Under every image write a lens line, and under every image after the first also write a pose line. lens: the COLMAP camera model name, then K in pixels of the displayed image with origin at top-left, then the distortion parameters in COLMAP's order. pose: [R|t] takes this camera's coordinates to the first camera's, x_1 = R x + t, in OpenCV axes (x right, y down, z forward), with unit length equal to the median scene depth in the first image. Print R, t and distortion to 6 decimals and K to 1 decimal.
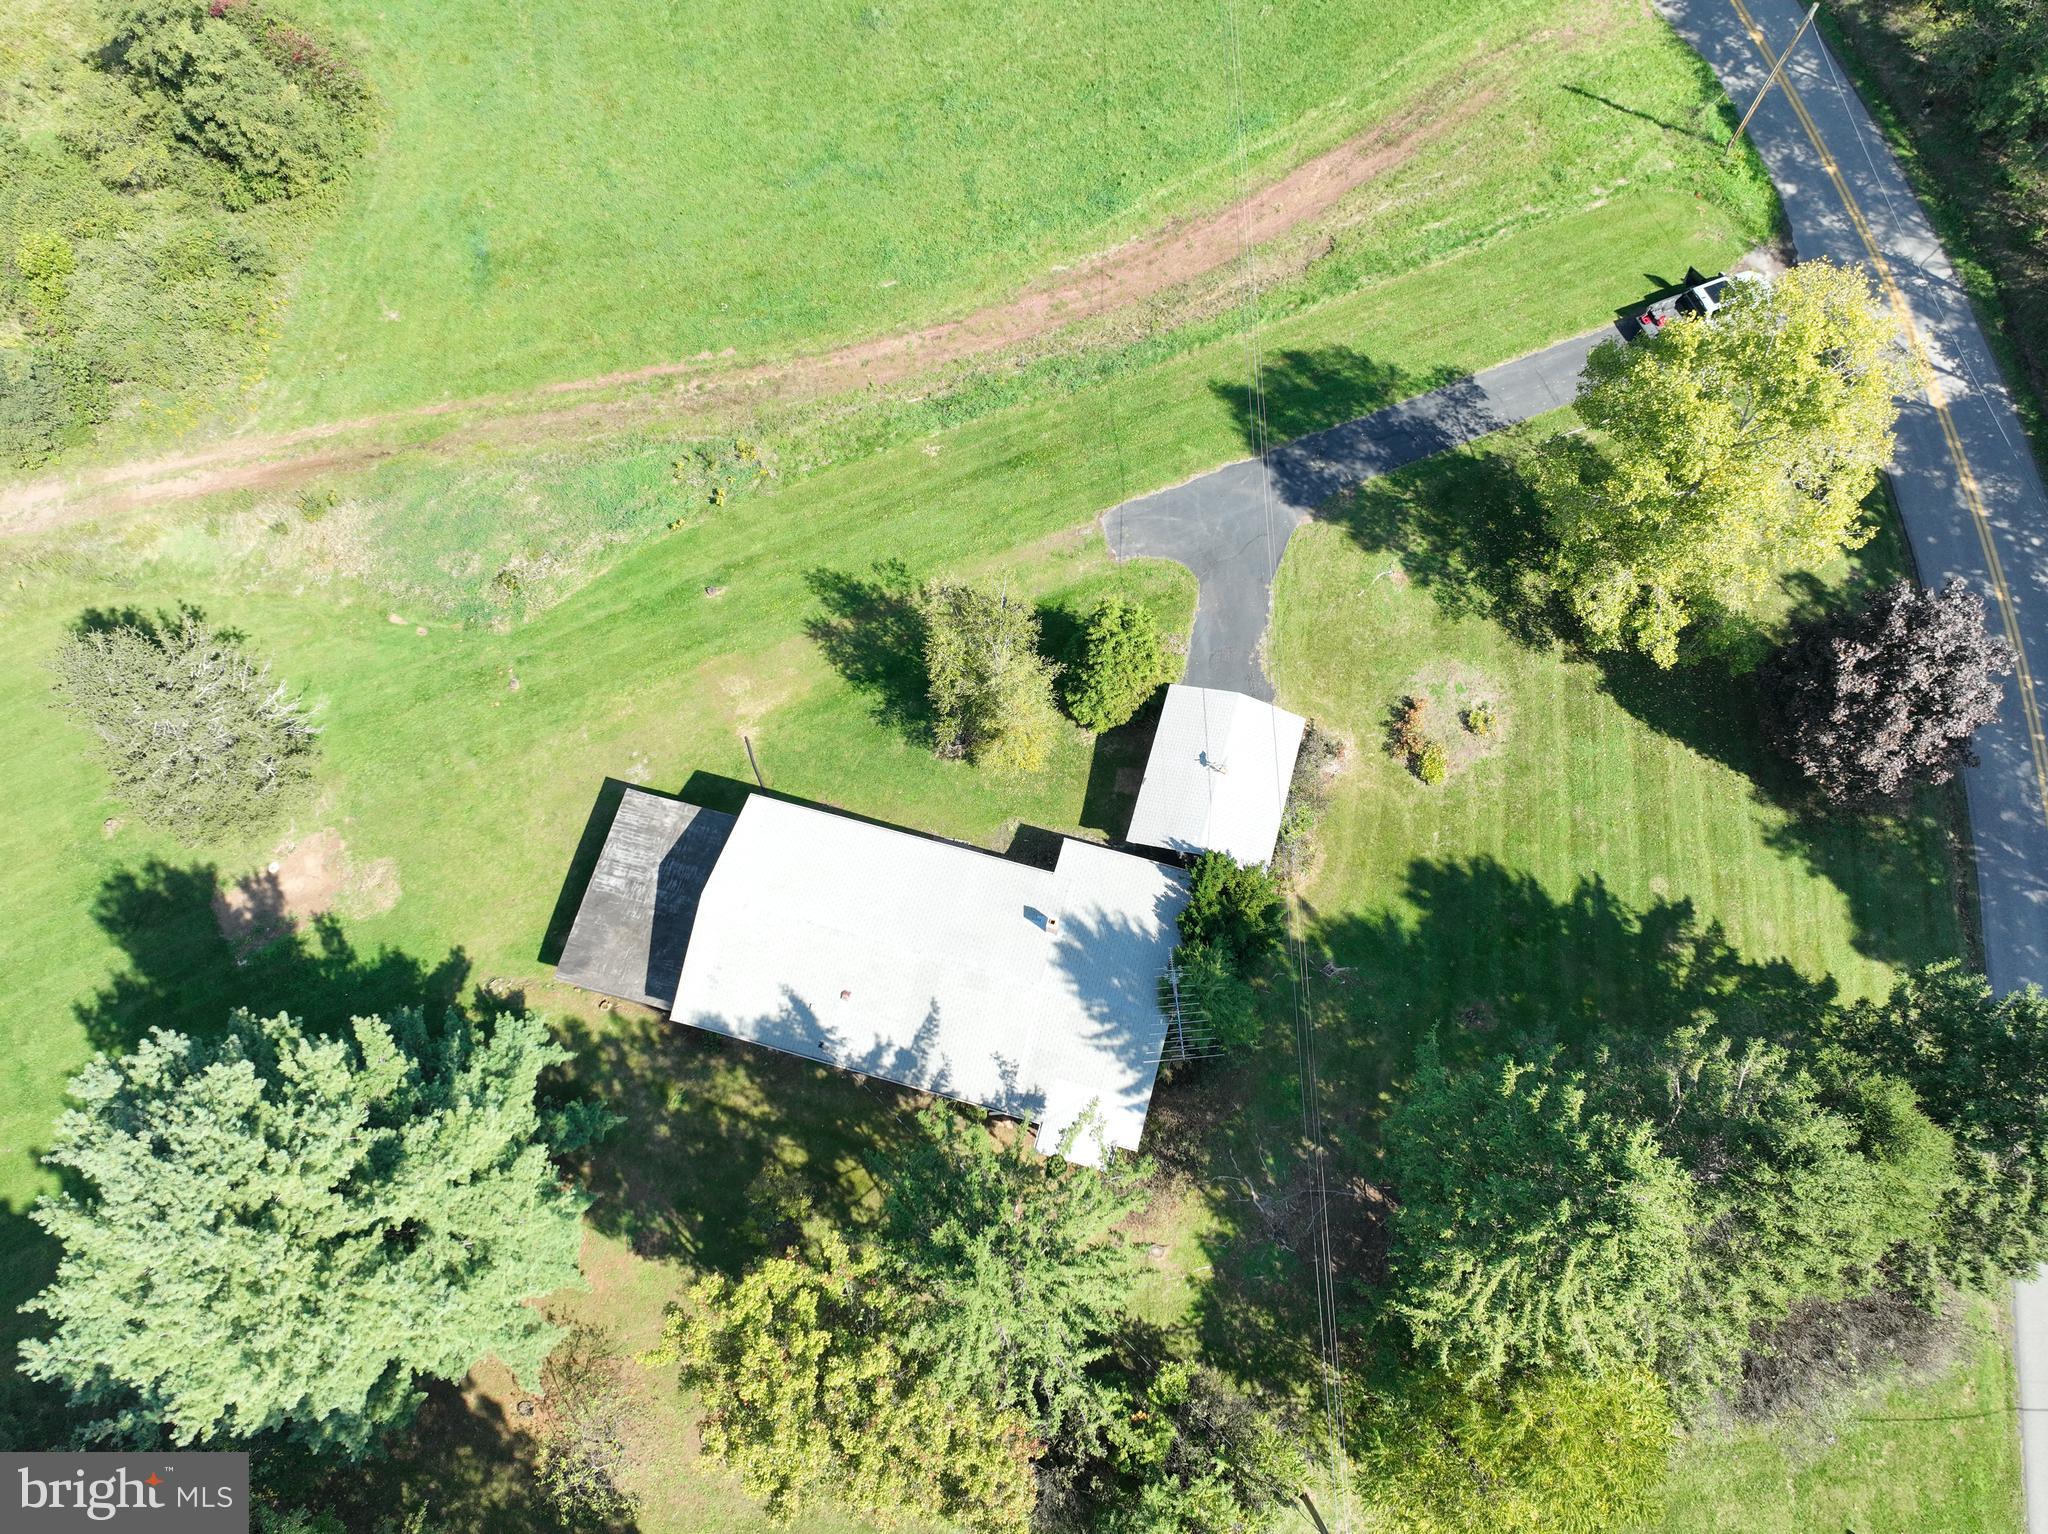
lens RADIAL K [[1434.2, 0, 1035.3], [0, 1434.2, 764.6], [0, 0, 1]] dist [-0.000907, -0.004076]
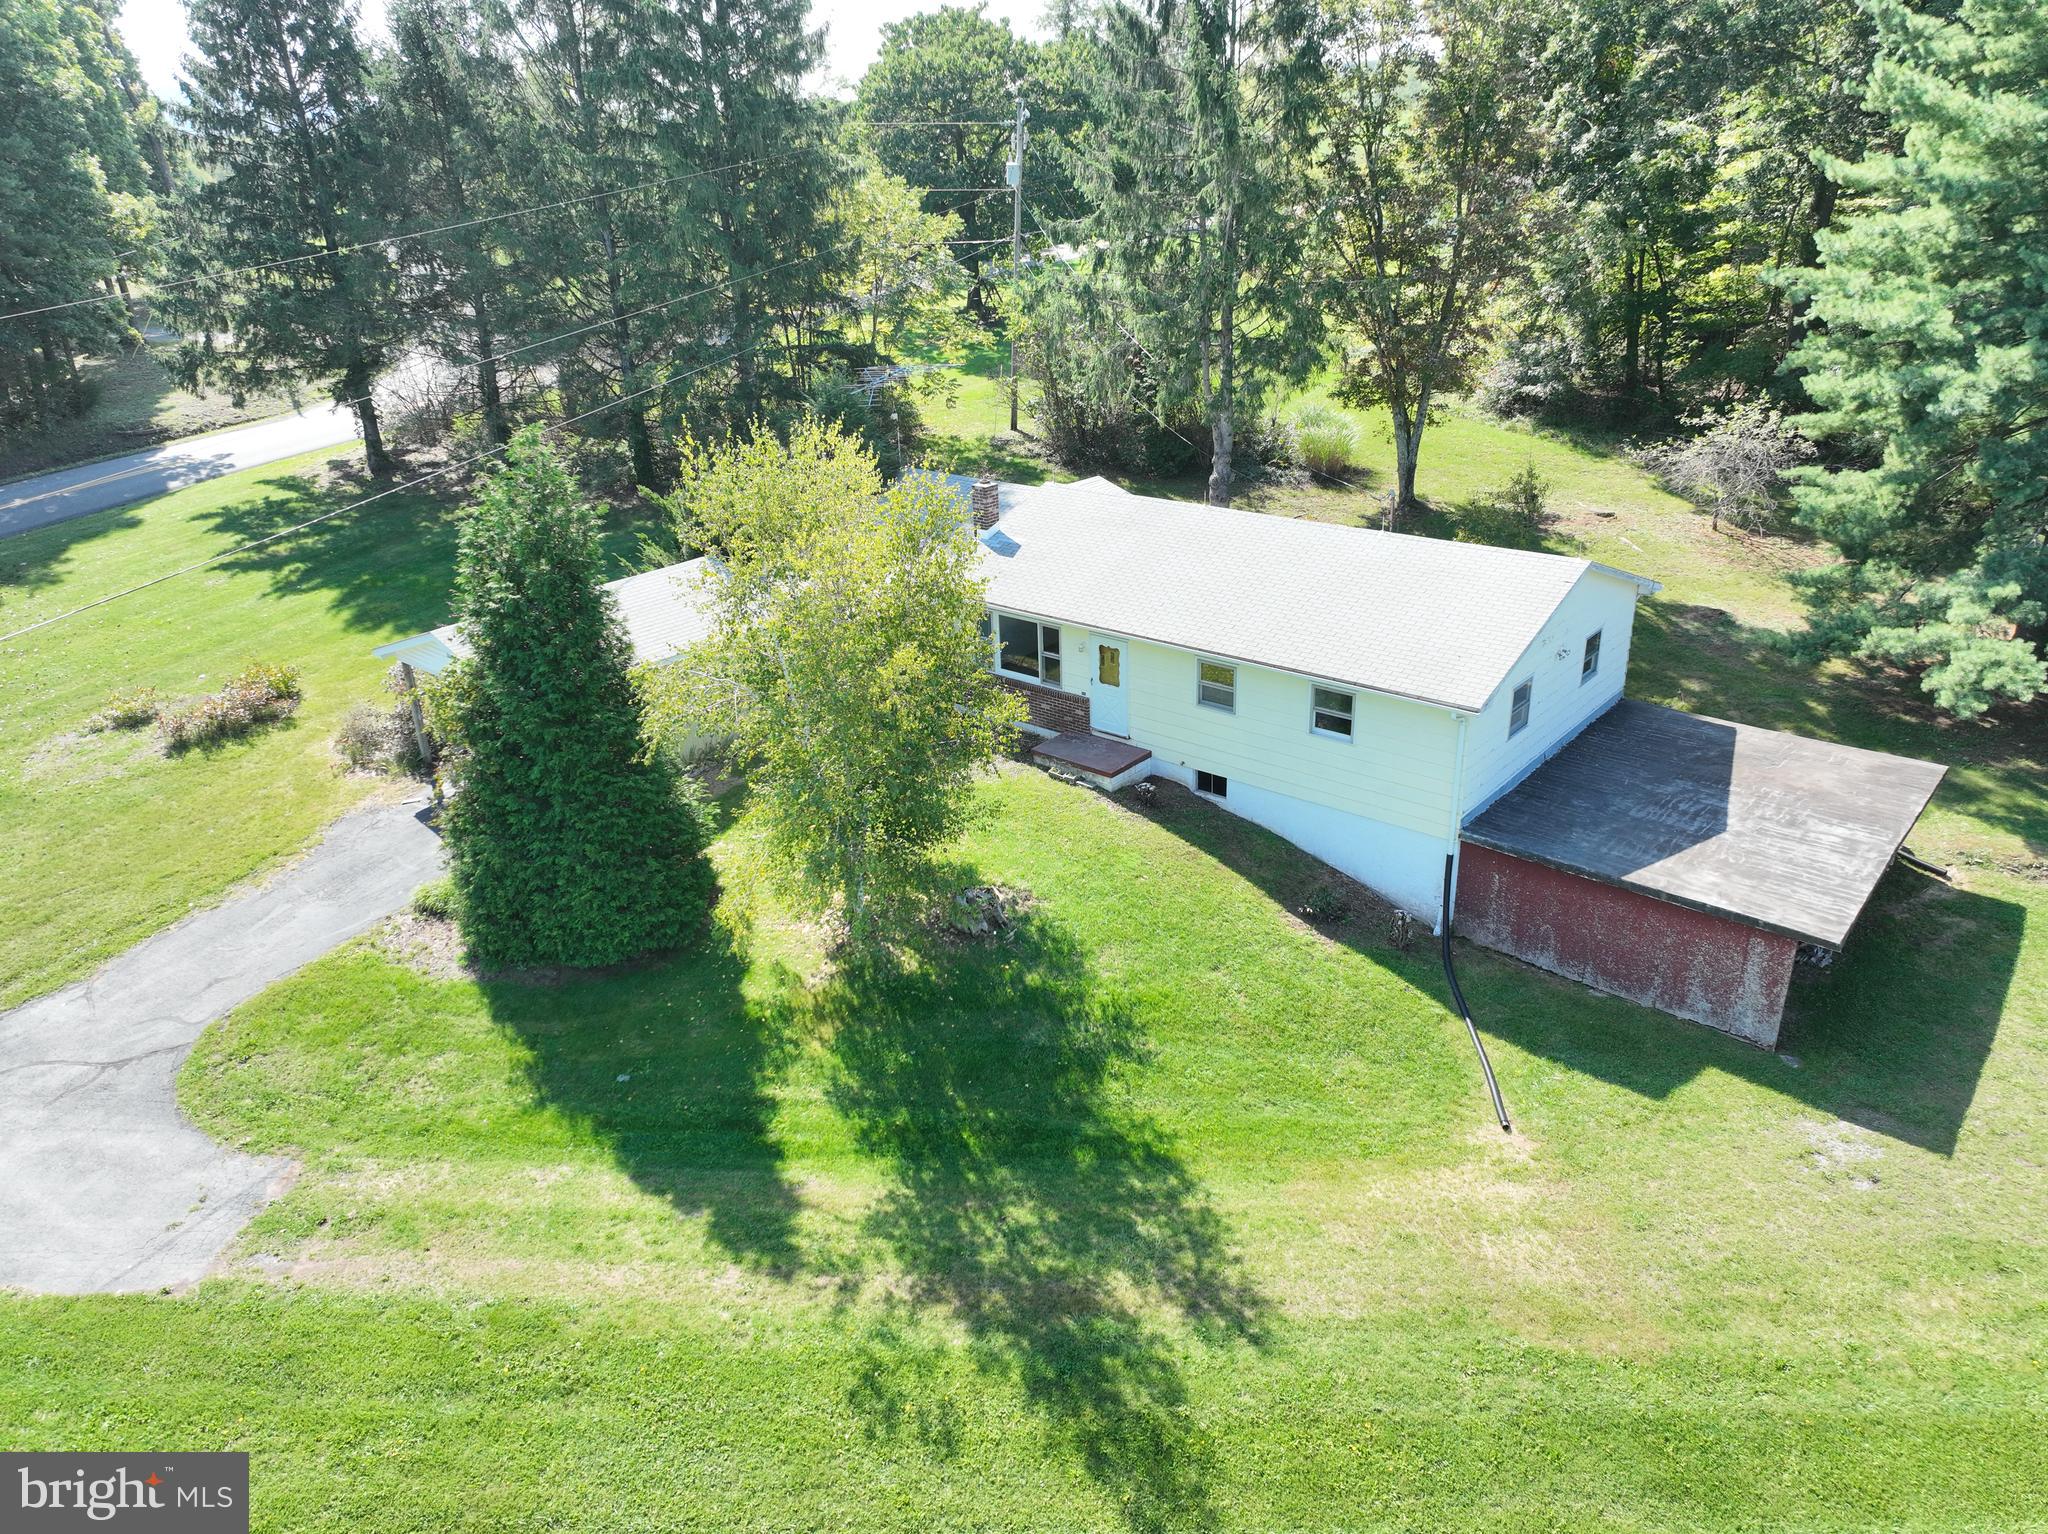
lens RADIAL K [[1401.7, 0, 1027.6], [0, 1401.7, 821.3], [0, 0, 1]] dist [0.003488, -0.001269]
pose [[-0.909152, -0.134303, 0.394214, -0.229527], [0.406852, -0.084225, 0.909603, -0.387919], [-0.088960, 0.987354, 0.131215, 0.930557]]
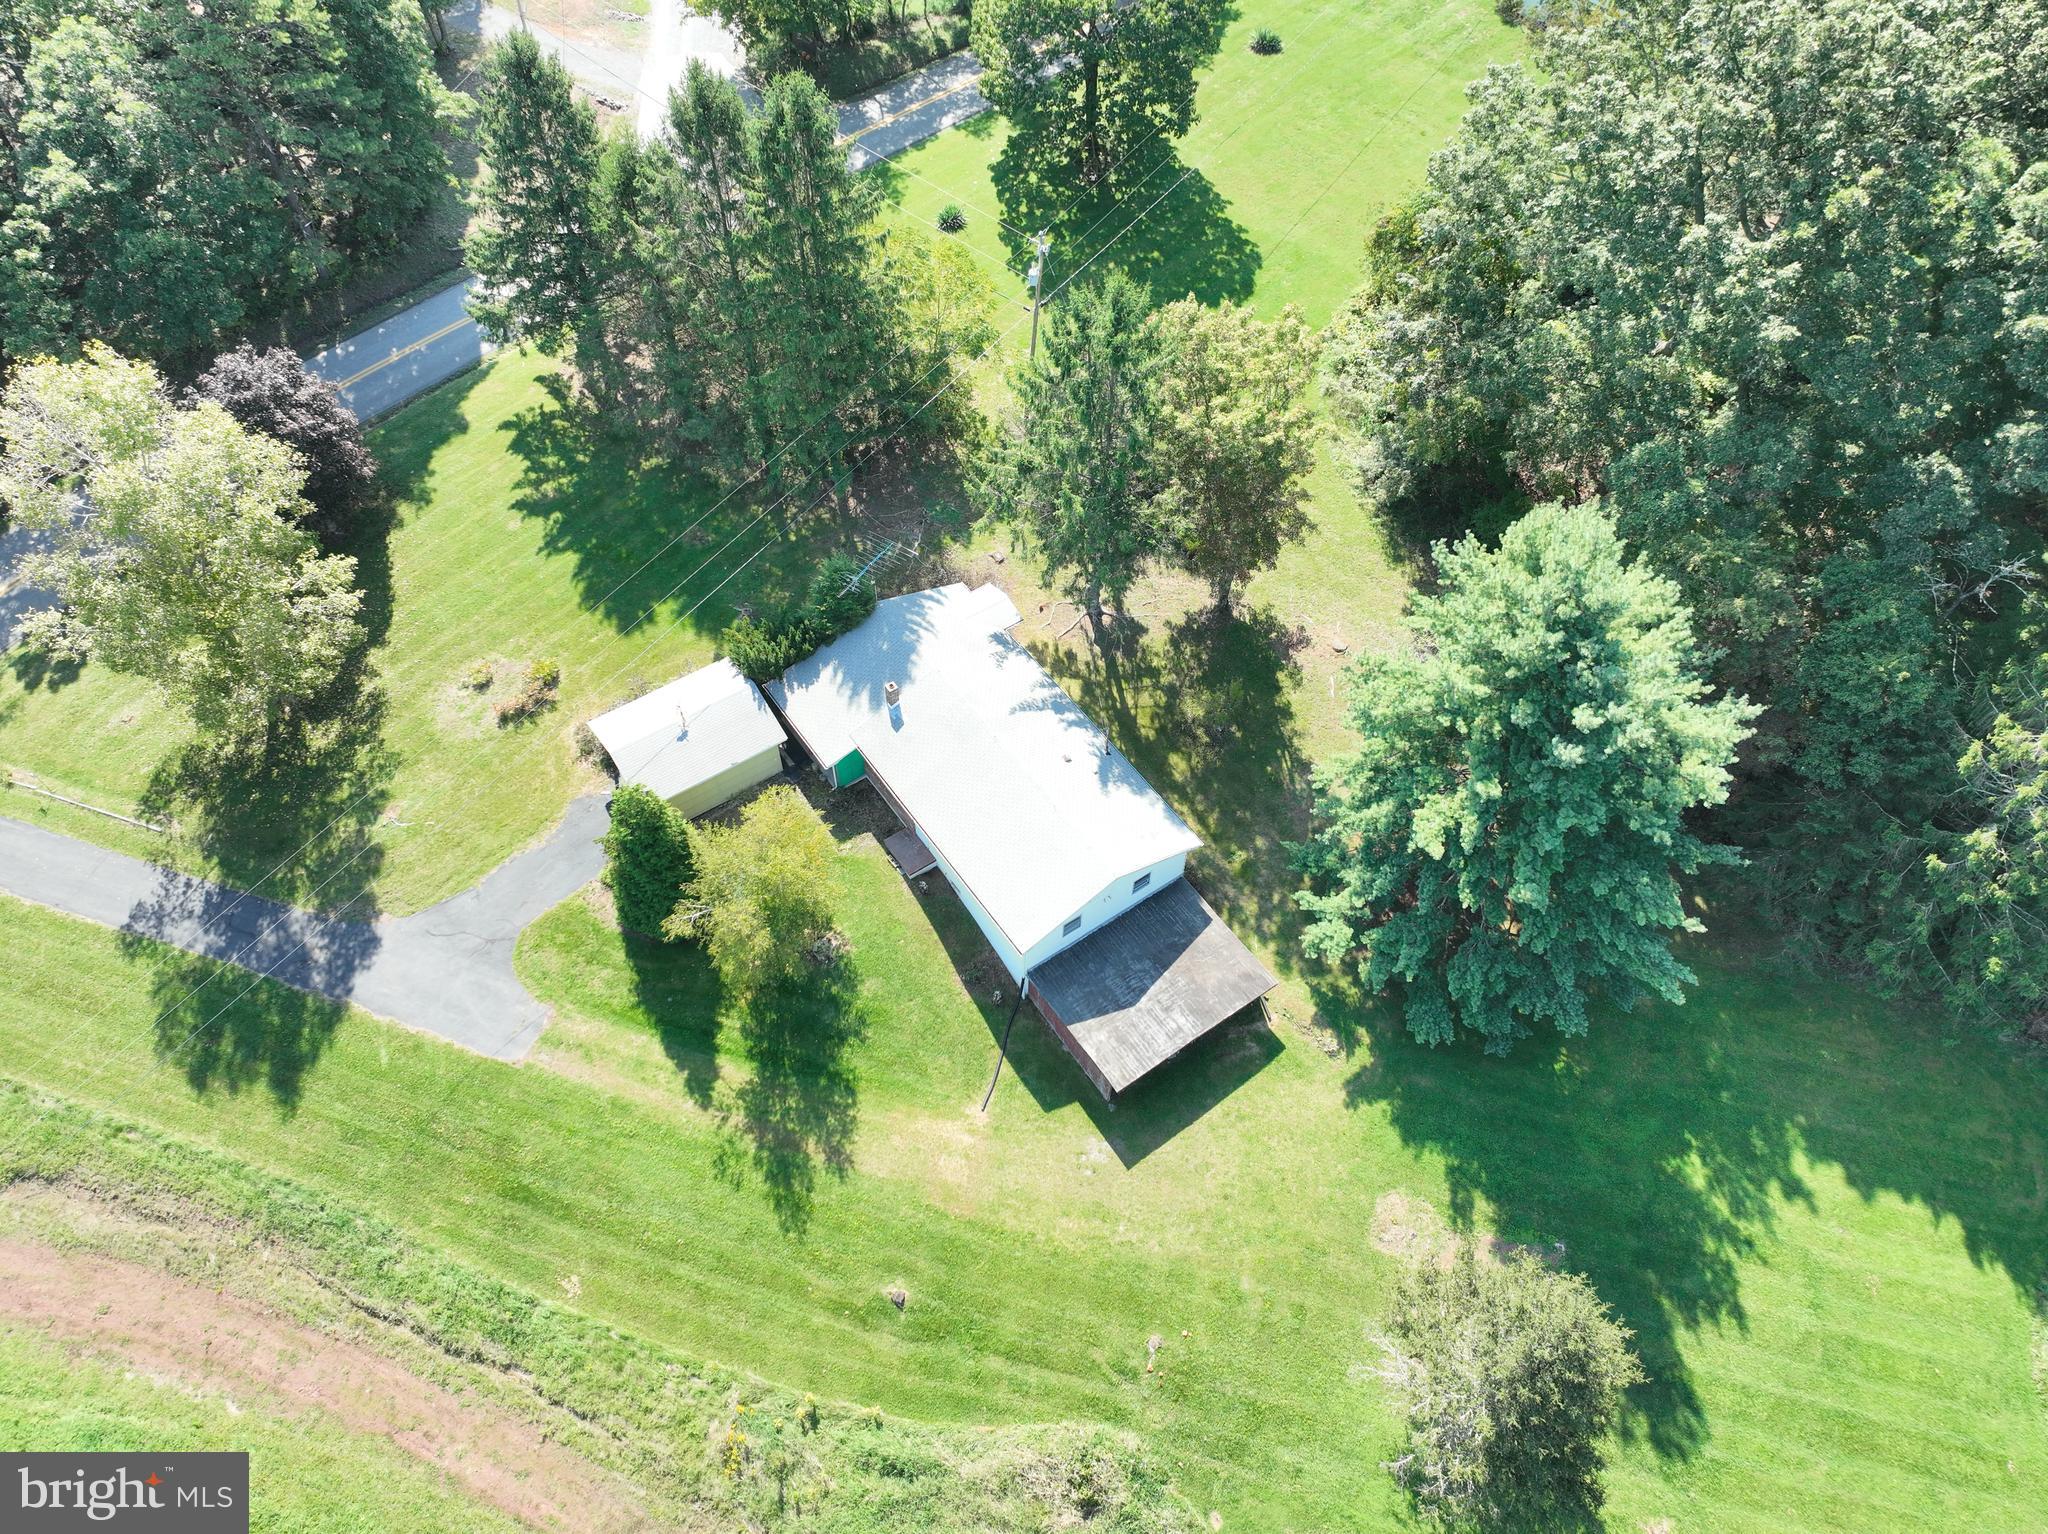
lens RADIAL K [[1434.2, 0, 1035.3], [0, 1434.2, 764.6], [0, 0, 1]] dist [-0.000907, -0.004076]
pose [[-0.773988, -0.508215, 0.377705, -0.482266], [0.598009, -0.390596, 0.699872, -0.578073], [-0.208155, 0.767563, 0.606233, 0.279656]]
